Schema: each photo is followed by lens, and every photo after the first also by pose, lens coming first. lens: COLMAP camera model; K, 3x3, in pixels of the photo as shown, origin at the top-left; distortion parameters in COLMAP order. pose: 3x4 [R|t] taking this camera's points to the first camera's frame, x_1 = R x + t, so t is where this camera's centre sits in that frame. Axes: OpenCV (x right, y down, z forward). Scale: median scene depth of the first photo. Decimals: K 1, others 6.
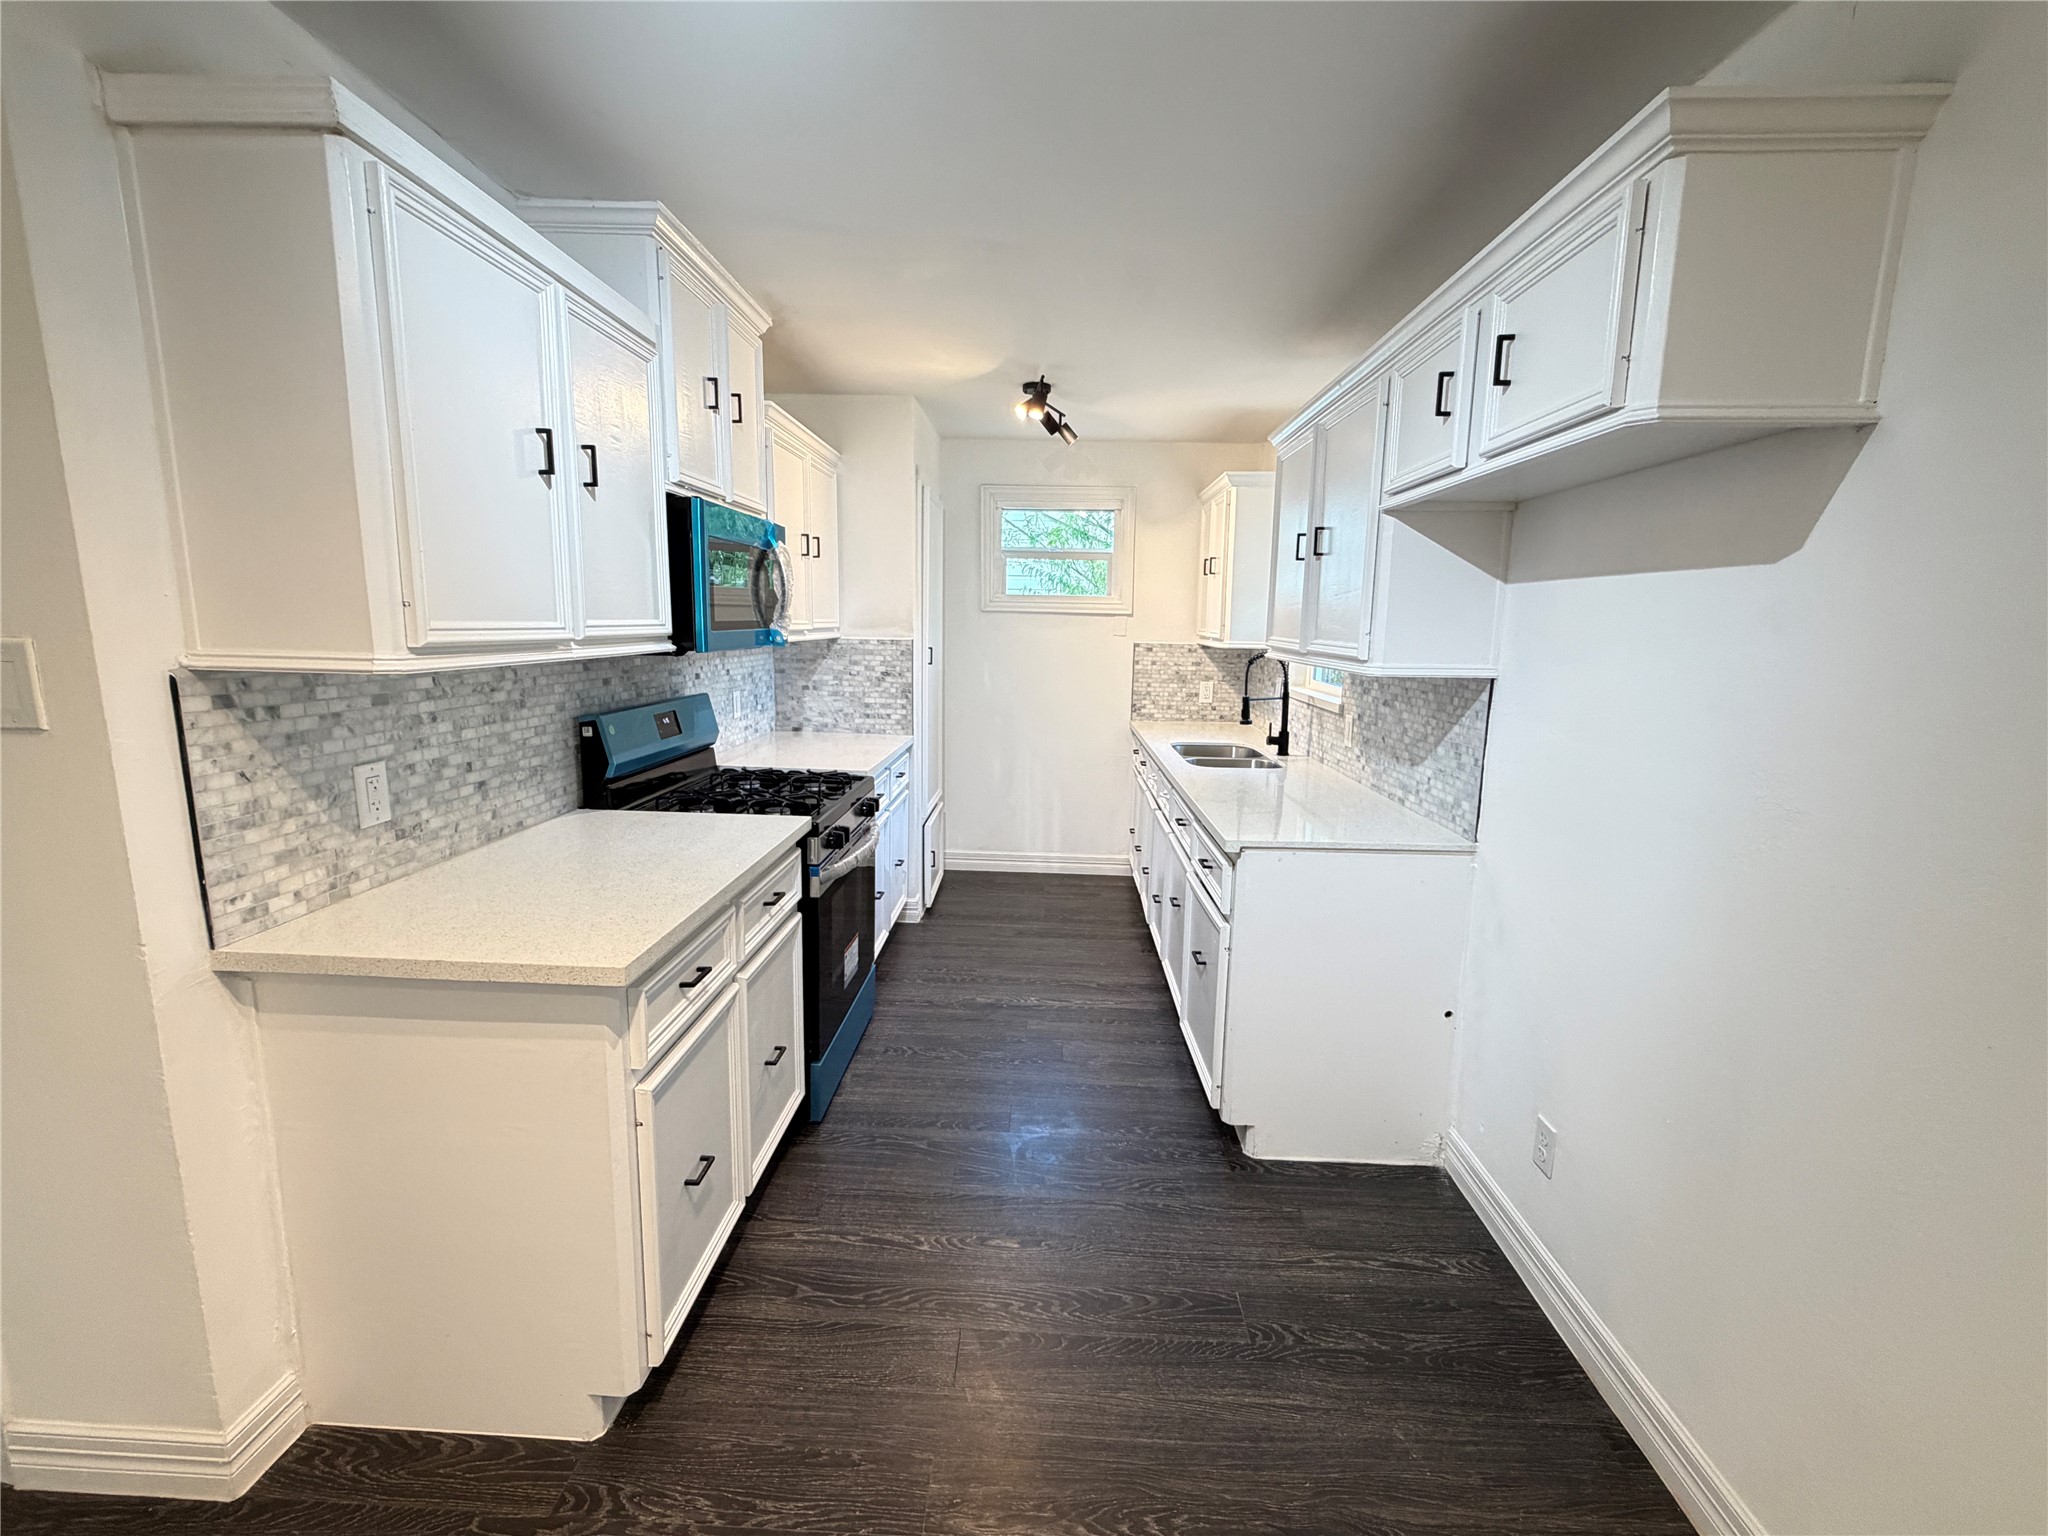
lens RADIAL K [[883.3, 0, 1021.0], [0, 883.3, 769.4], [0, 0, 1]] dist [0.003572, 0.000594]
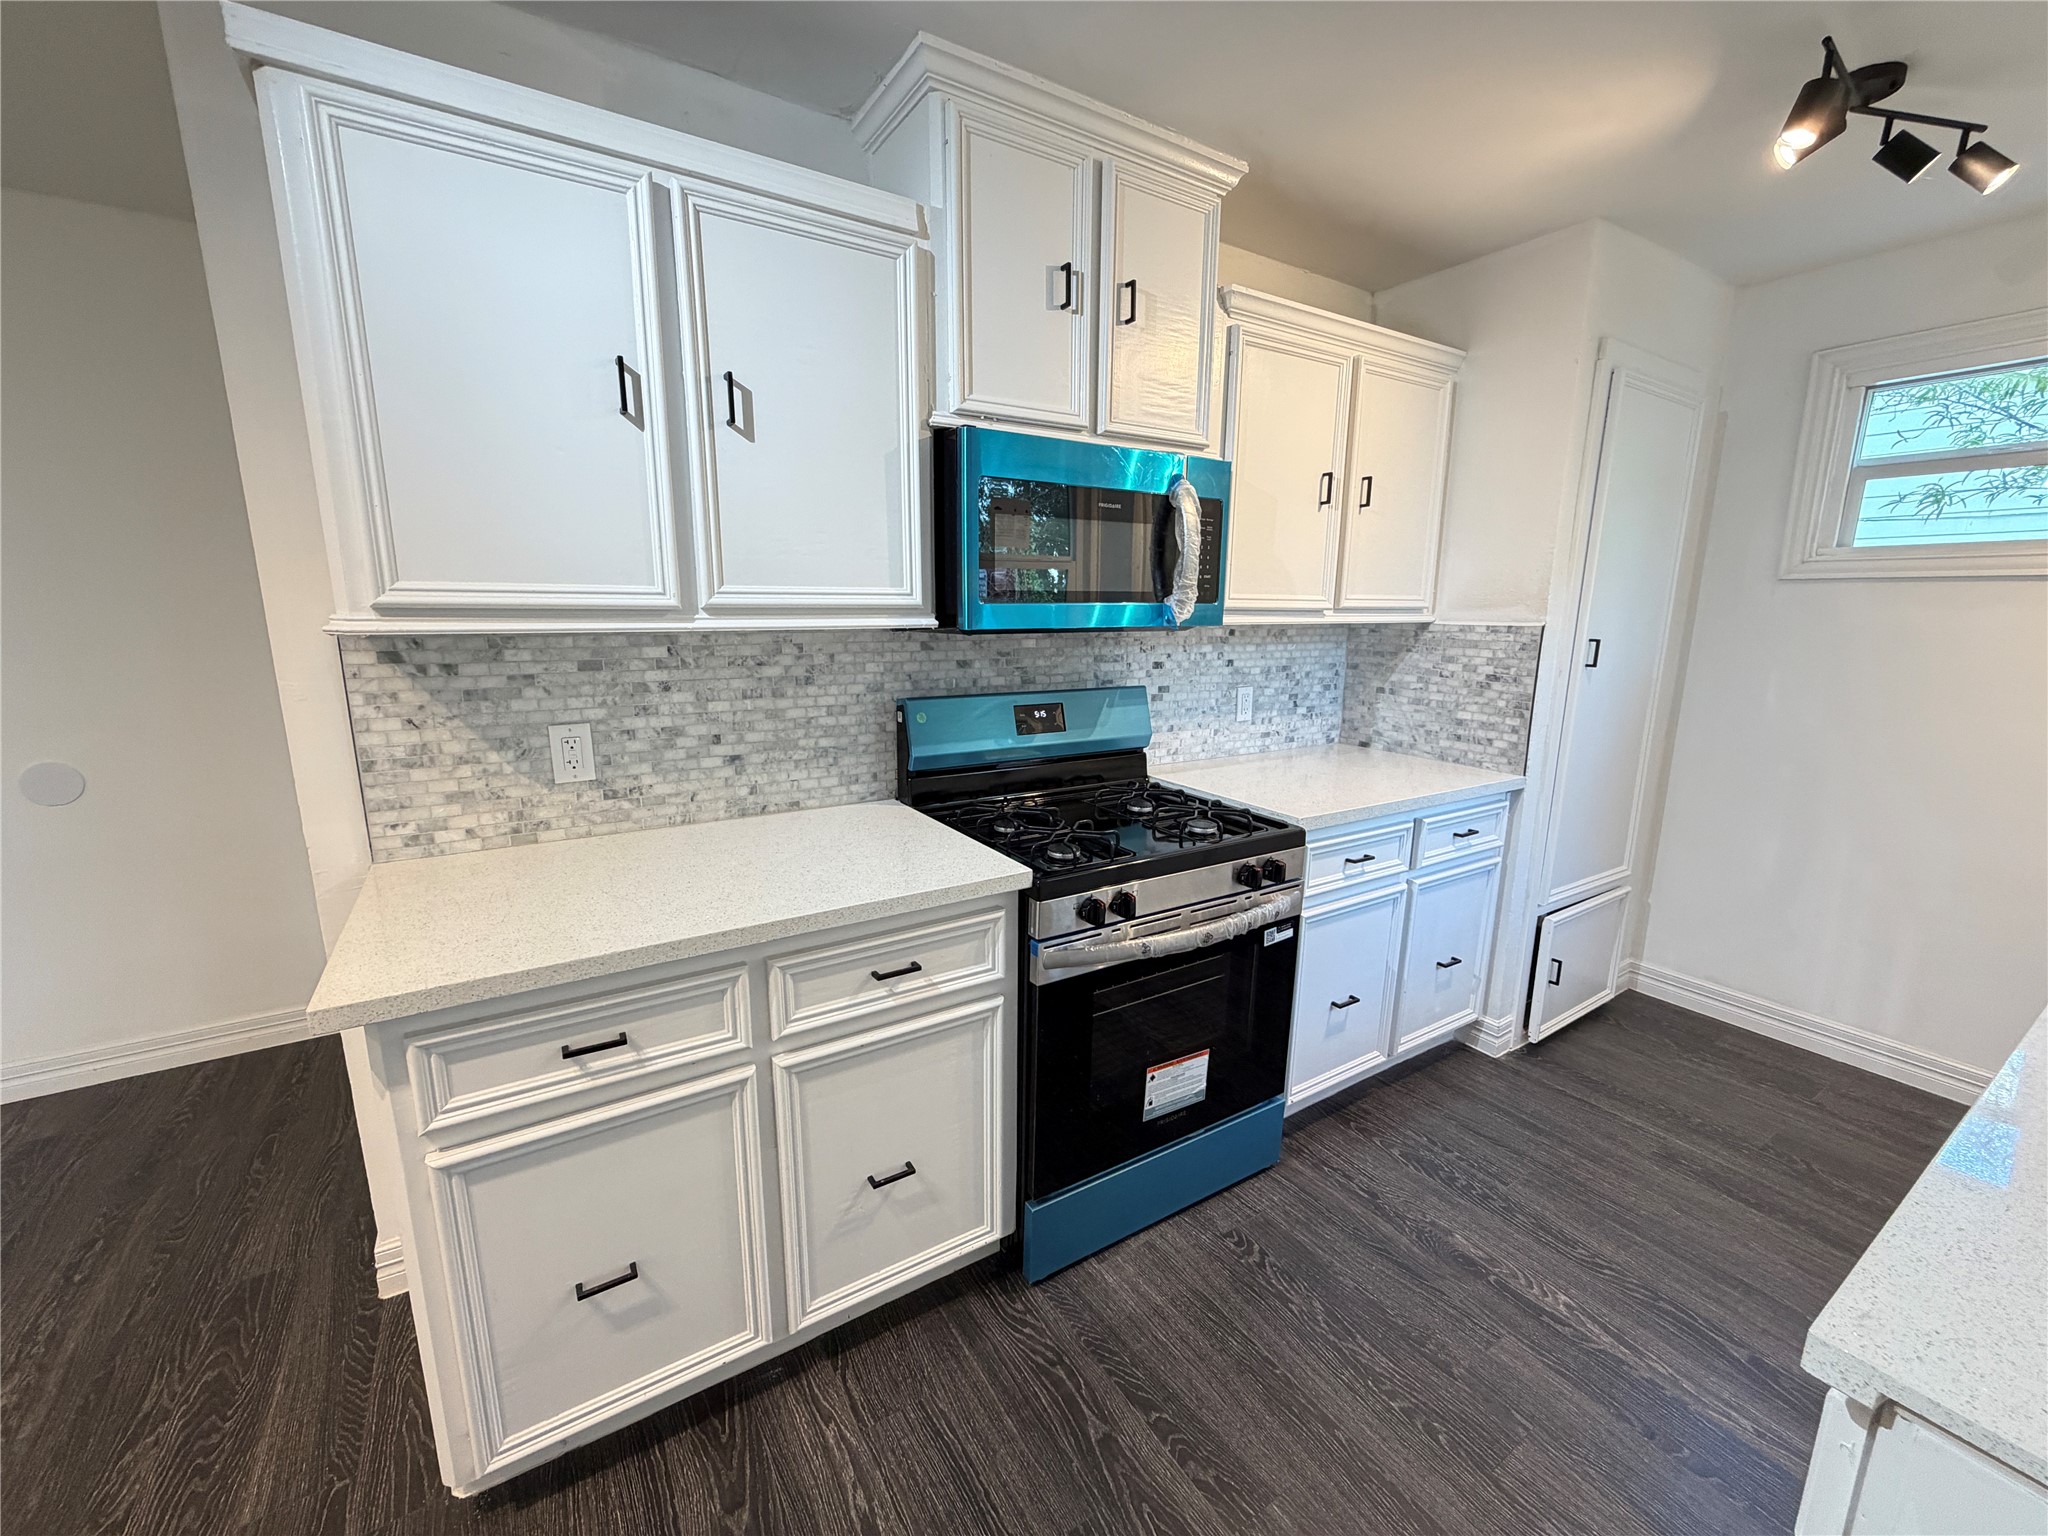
lens RADIAL K [[817.7, 0, 1015.9], [0, 817.7, 768.3], [0, 0, 1]] dist [0.000115, 0.000284]
pose [[0.559784, 0.146875, -0.815518, 0.335056], [-0.134063, 0.987253, 0.085782, -0.098683], [0.817722, 0.061311, 0.572339, 0.780158]]
